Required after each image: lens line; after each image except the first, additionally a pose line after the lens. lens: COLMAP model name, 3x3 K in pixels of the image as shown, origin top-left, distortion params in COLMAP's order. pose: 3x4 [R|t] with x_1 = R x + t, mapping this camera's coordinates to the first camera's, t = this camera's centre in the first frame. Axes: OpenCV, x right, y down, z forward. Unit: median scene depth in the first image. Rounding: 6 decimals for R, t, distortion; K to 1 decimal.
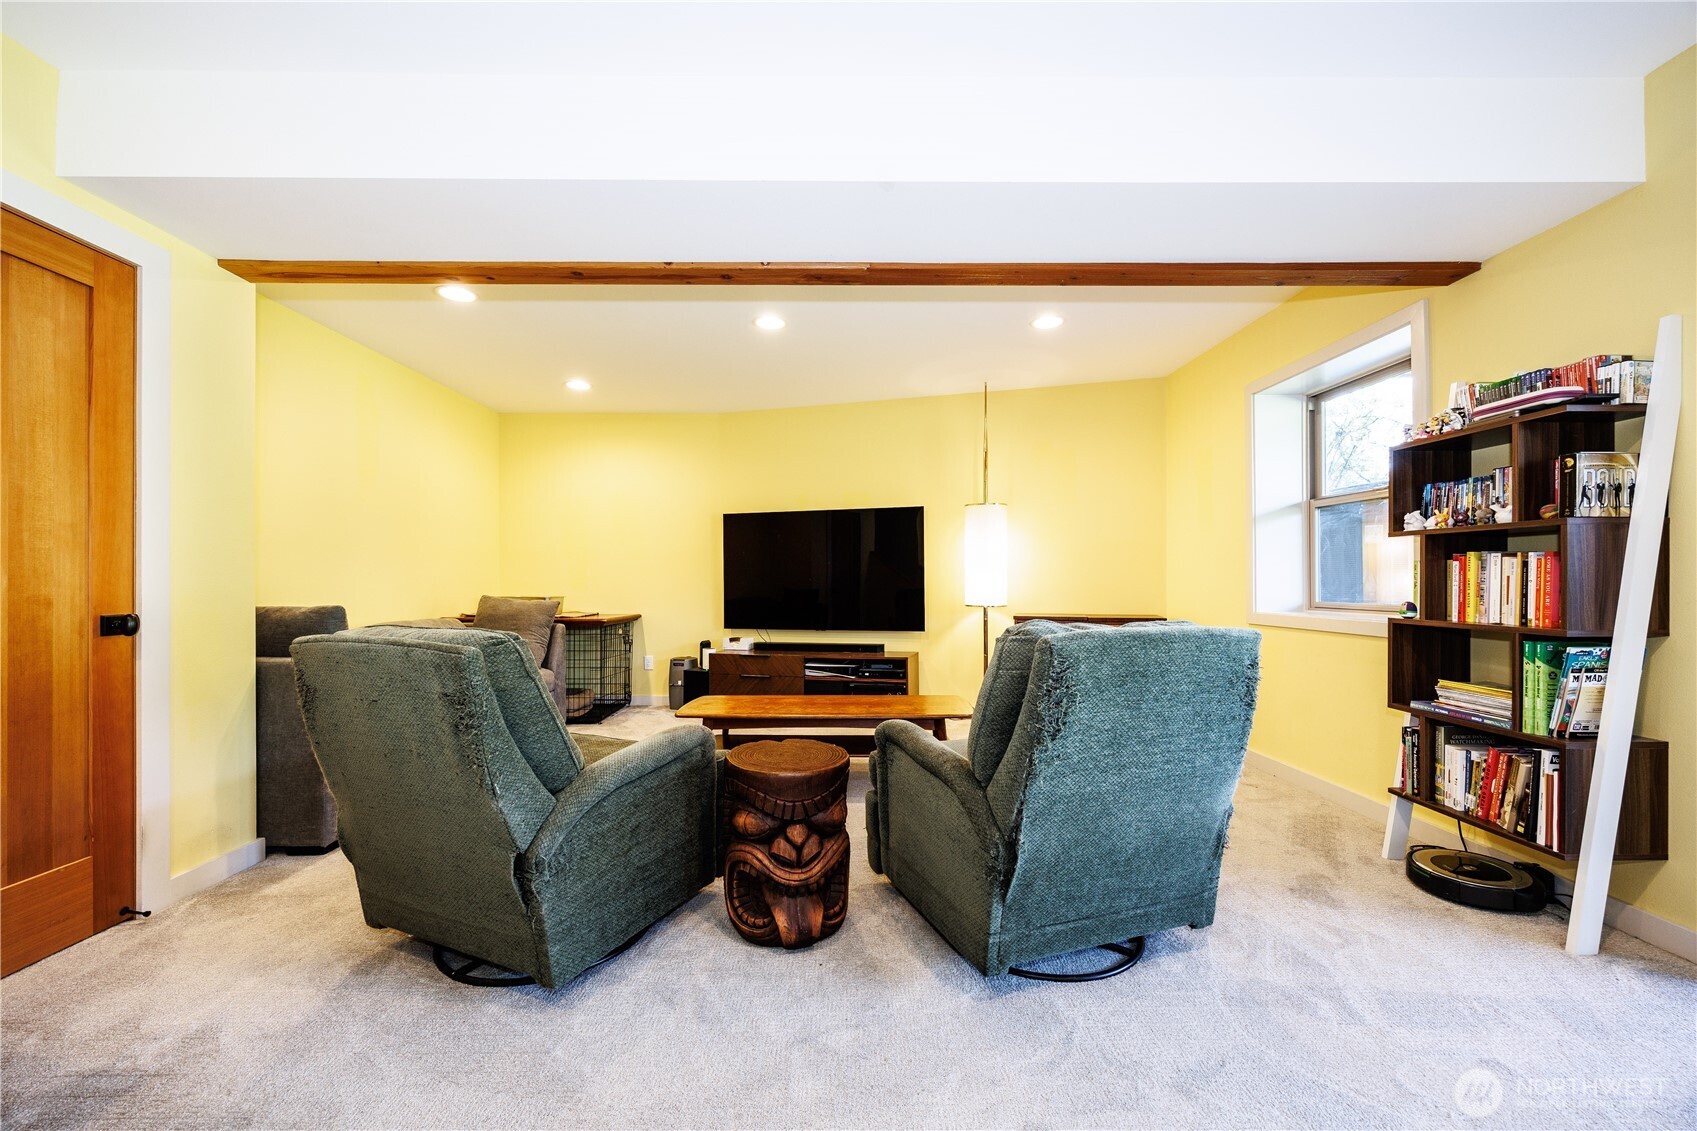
lens RADIAL K [[652.1, 0, 846.4], [0, 652.1, 570.3], [0, 0, 1]] dist [-0.000178, -0.000130]
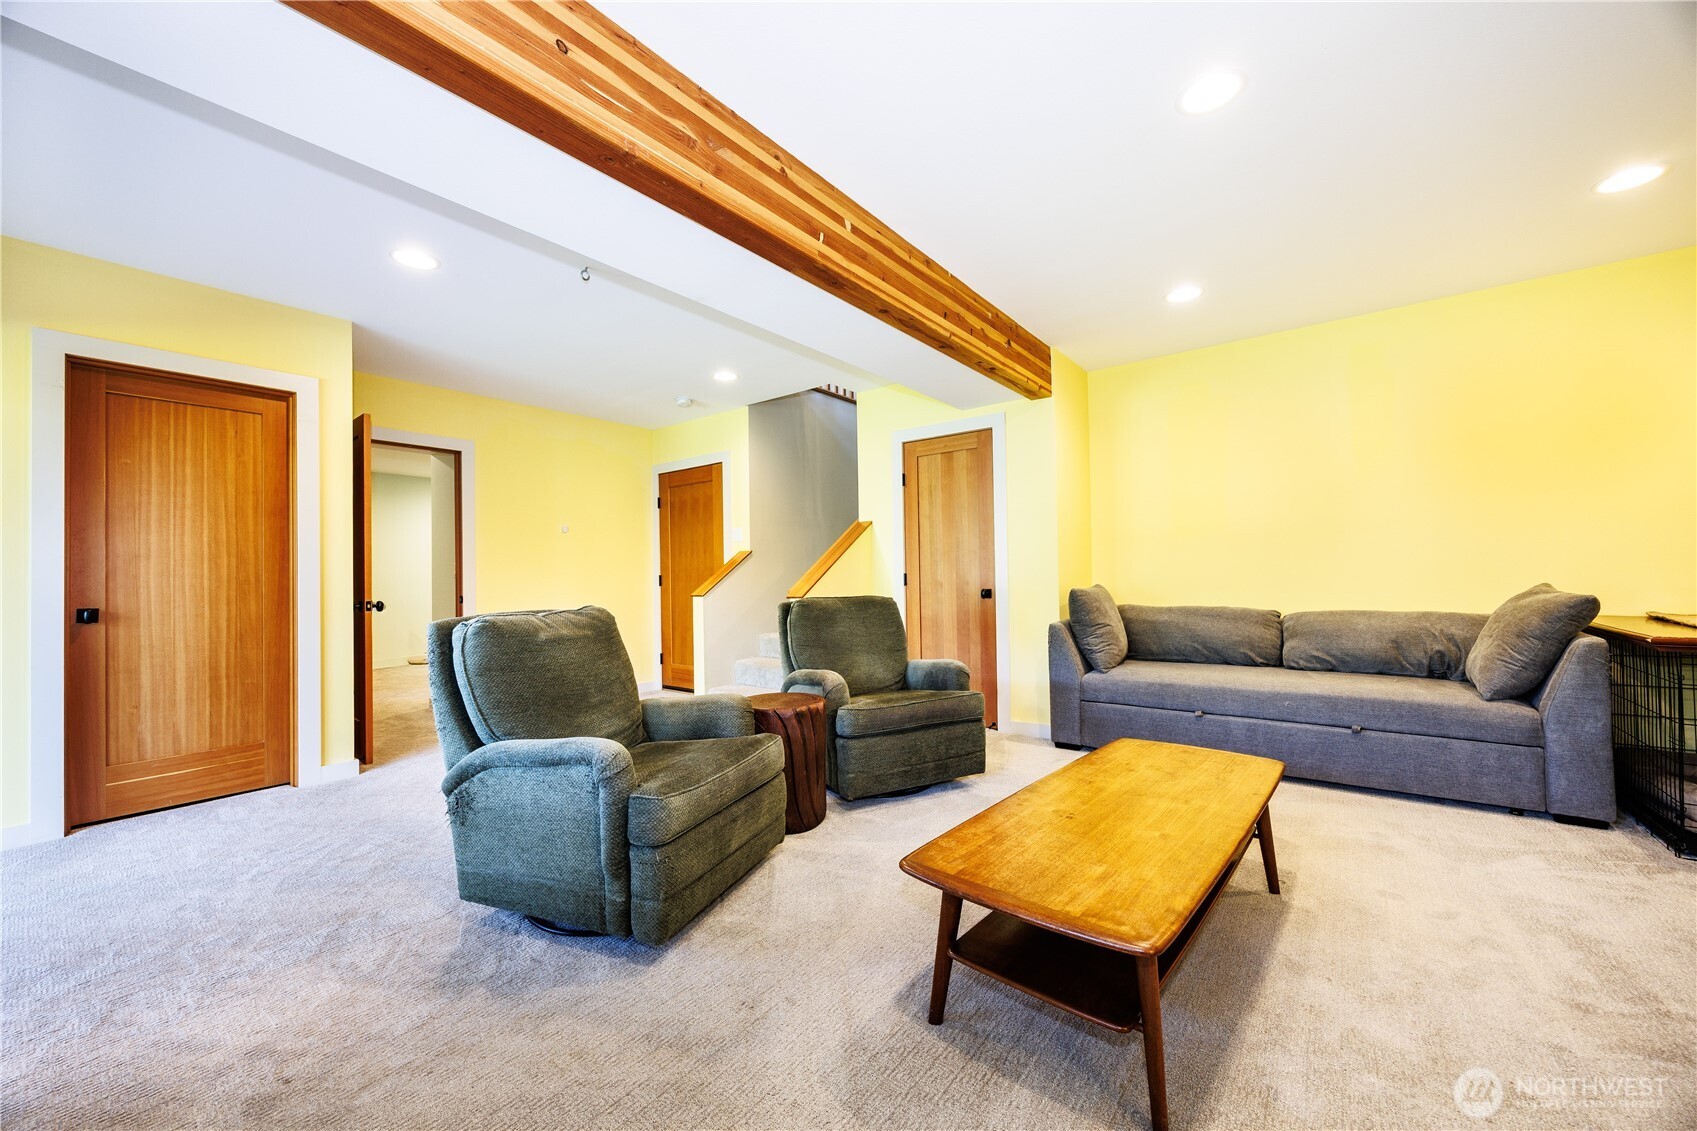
lens RADIAL K [[652.1, 0, 846.4], [0, 652.1, 570.3], [0, 0, 1]] dist [-0.000178, -0.000130]
pose [[-0.617300, 0.005502, -0.786708, 0.358389], [0.034722, 0.999192, -0.020257, 0.013285], [0.785961, -0.039821, -0.616992, 0.774385]]
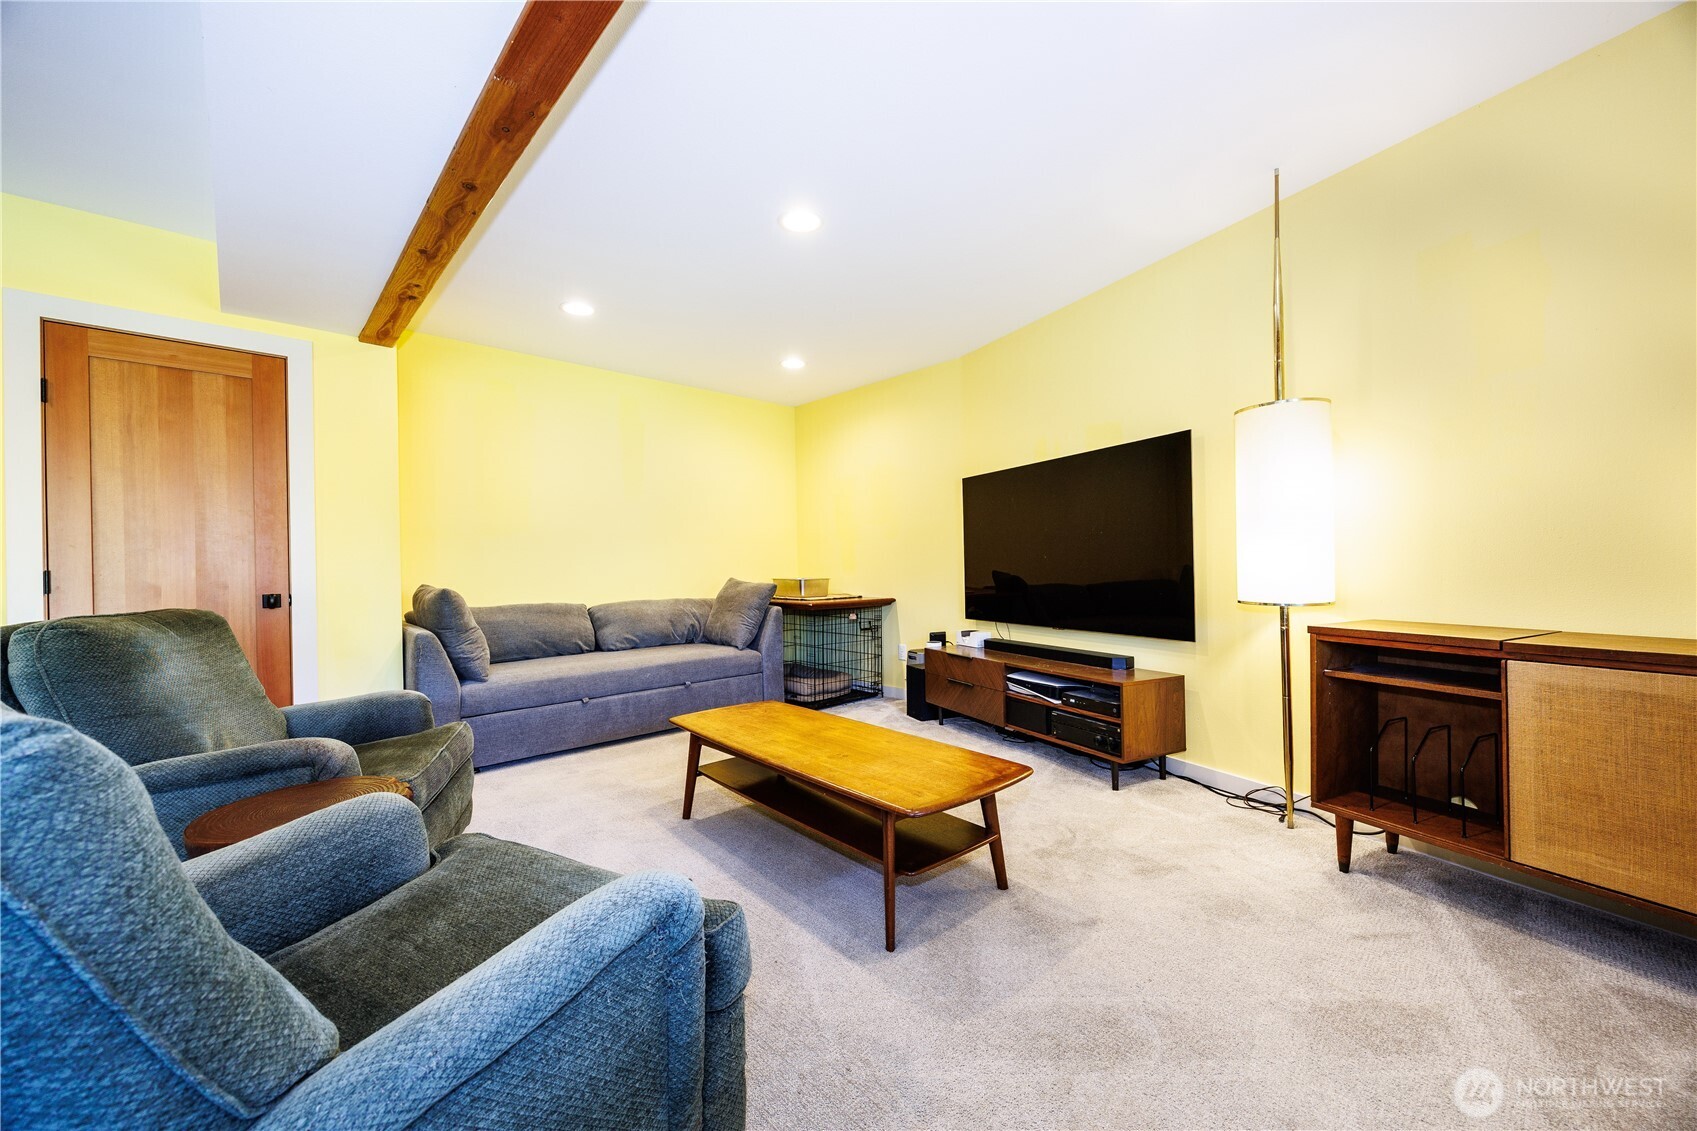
lens RADIAL K [[652.1, 0, 846.4], [0, 652.1, 570.3], [0, 0, 1]] dist [-0.000178, -0.000130]
pose [[0.673815, -0.002322, -0.738896, 0.342917], [0.027742, 0.999370, 0.022158, 0.006718], [0.738379, -0.035429, 0.673455, 0.372909]]
